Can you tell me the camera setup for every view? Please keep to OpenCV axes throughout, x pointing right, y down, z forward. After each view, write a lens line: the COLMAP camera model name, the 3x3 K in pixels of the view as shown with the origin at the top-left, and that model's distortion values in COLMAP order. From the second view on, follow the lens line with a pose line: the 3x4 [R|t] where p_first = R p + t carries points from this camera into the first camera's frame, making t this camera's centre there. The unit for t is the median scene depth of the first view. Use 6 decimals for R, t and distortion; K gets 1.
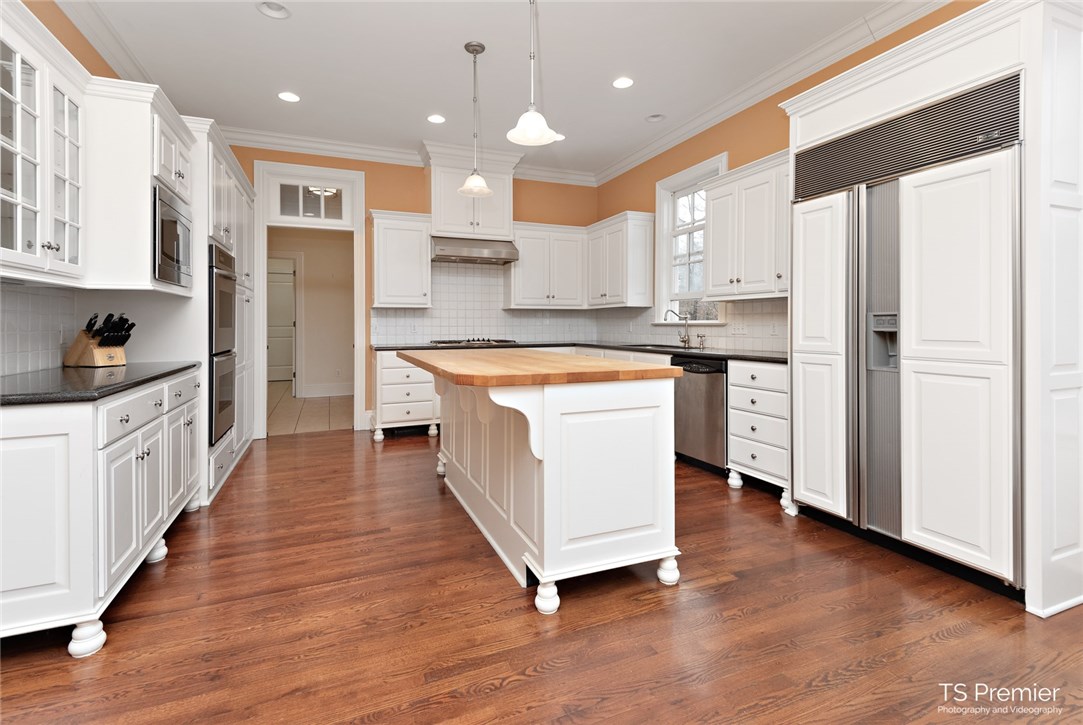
lens RADIAL K [[505.9, 0, 538.3], [0, 505.9, 326.3], [0, 0, 1]] dist [0.019184, -0.000485]
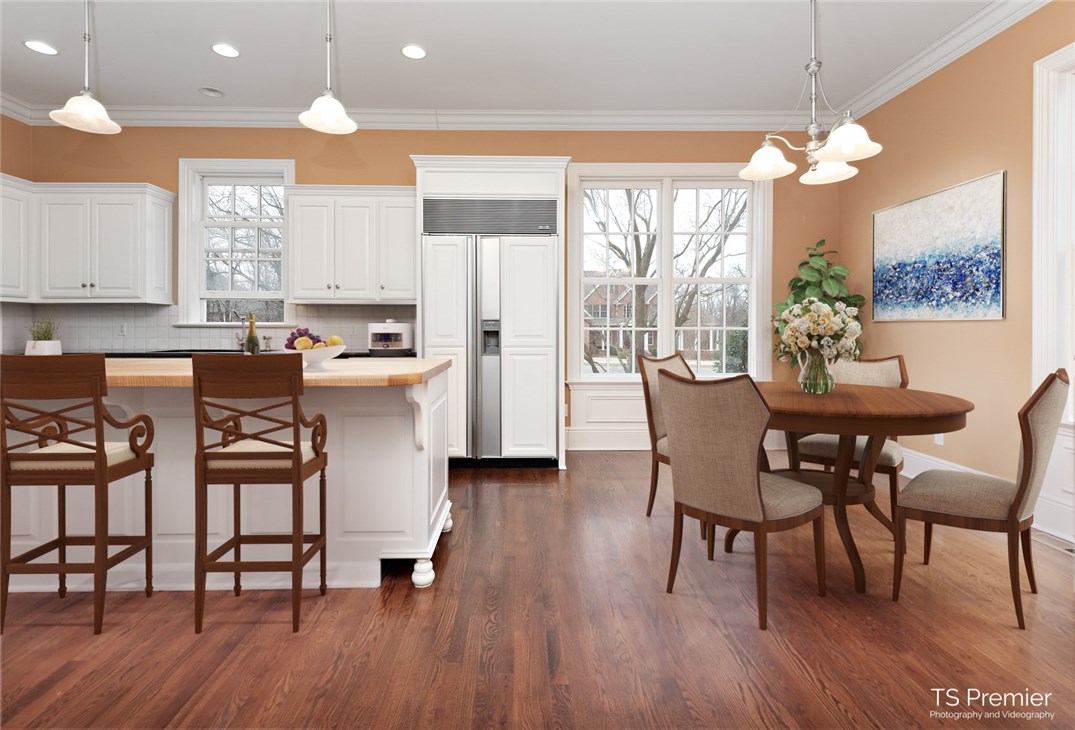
lens RADIAL K [[502.1, 0, 535.9], [0, 502.1, 326.4], [0, 0, 1]] dist [0.002579, 0.000309]
pose [[0.359625, 0.007350, 0.933068, -0.472614], [0.001101, 0.999965, -0.008301, 0.006560], [-0.933096, 0.004013, 0.359605, 0.199971]]
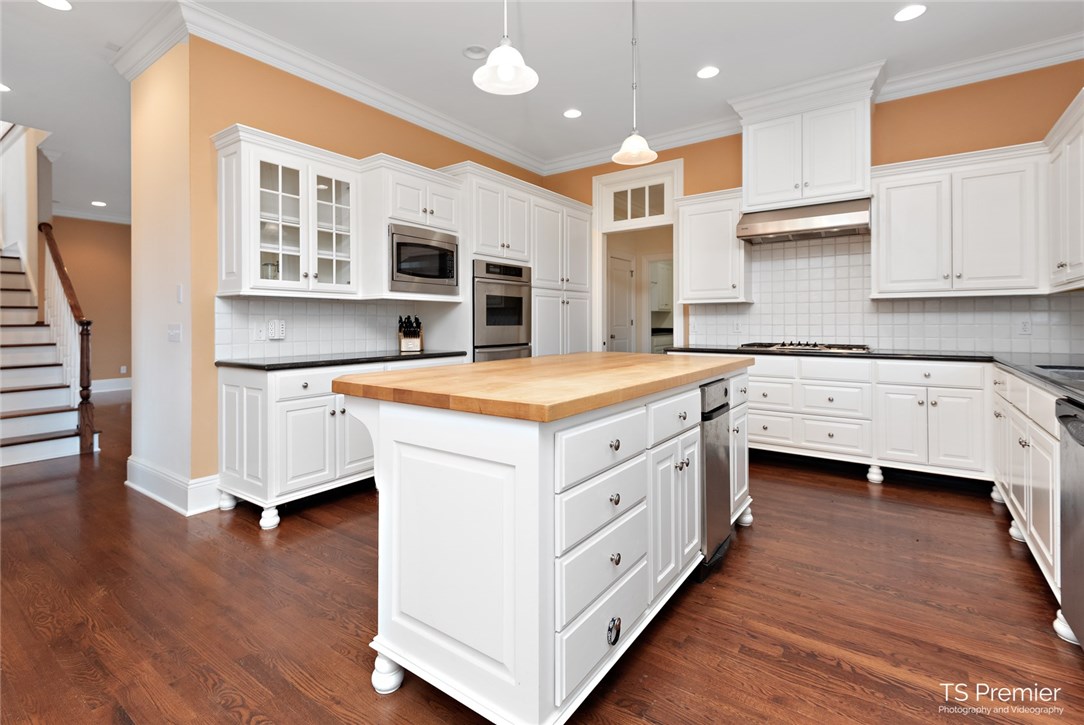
lens RADIAL K [[503.6, 0, 543.8], [0, 503.6, 321.4], [0, 0, 1]] dist [0.020609, -0.010853]
pose [[0.523435, -0.000682, -0.852065, 0.425367], [-0.002274, 0.999995, -0.002197, -0.004159], [0.852062, 0.003088, 0.523431, 0.411590]]
